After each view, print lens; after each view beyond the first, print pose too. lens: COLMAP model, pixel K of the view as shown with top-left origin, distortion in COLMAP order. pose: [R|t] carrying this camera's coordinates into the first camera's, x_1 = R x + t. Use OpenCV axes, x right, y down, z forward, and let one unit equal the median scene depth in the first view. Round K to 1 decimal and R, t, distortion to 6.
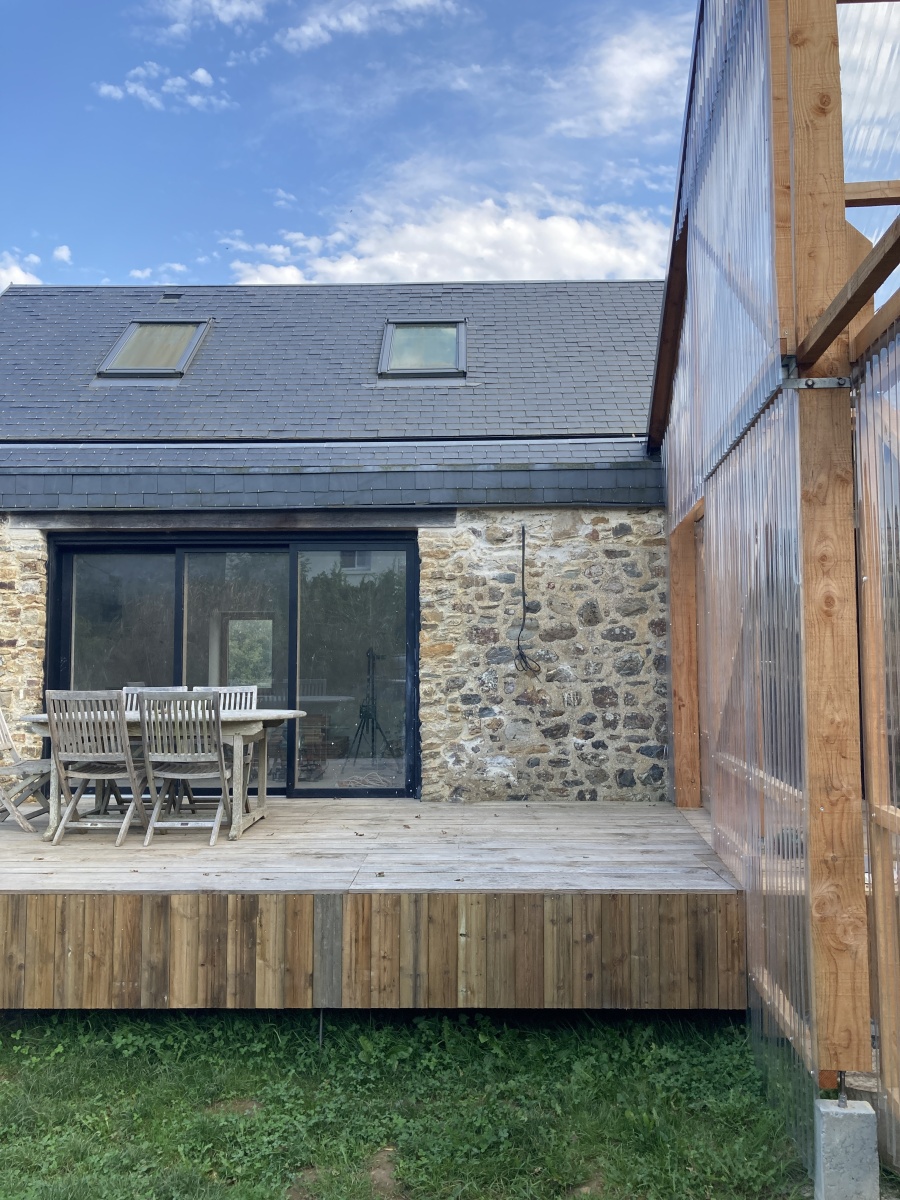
lens RADIAL K [[986.8, 0, 450.8], [0, 986.8, 597.9], [0, 0, 1]] dist [0.044546, -0.056647]
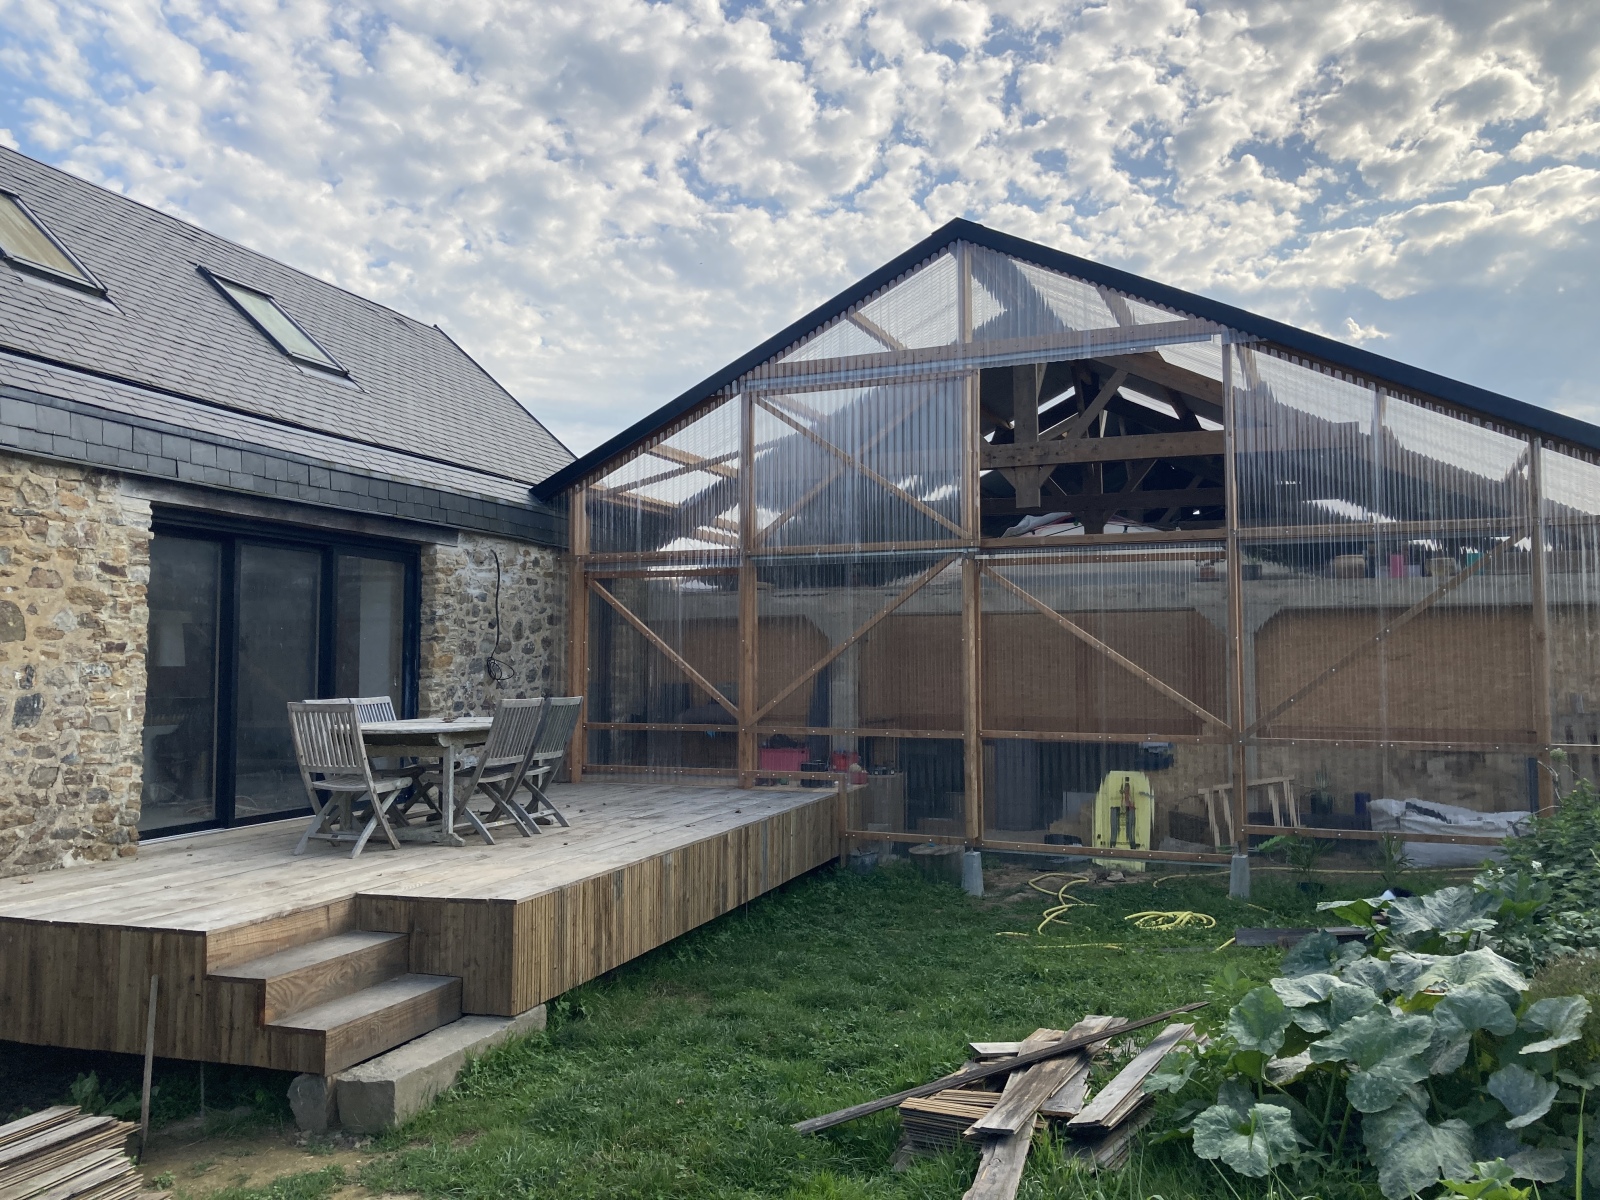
lens RADIAL K [[1315.7, 0, 798.1], [0, 1315.7, 596.0], [0, 0, 1]] dist [0.044546, -0.056647]
pose [[0.293629, 0.053471, 0.954423, -1.263996], [-0.067720, 0.997089, -0.035028, 0.006953], [-0.953518, -0.054348, 0.296395, 0.211820]]
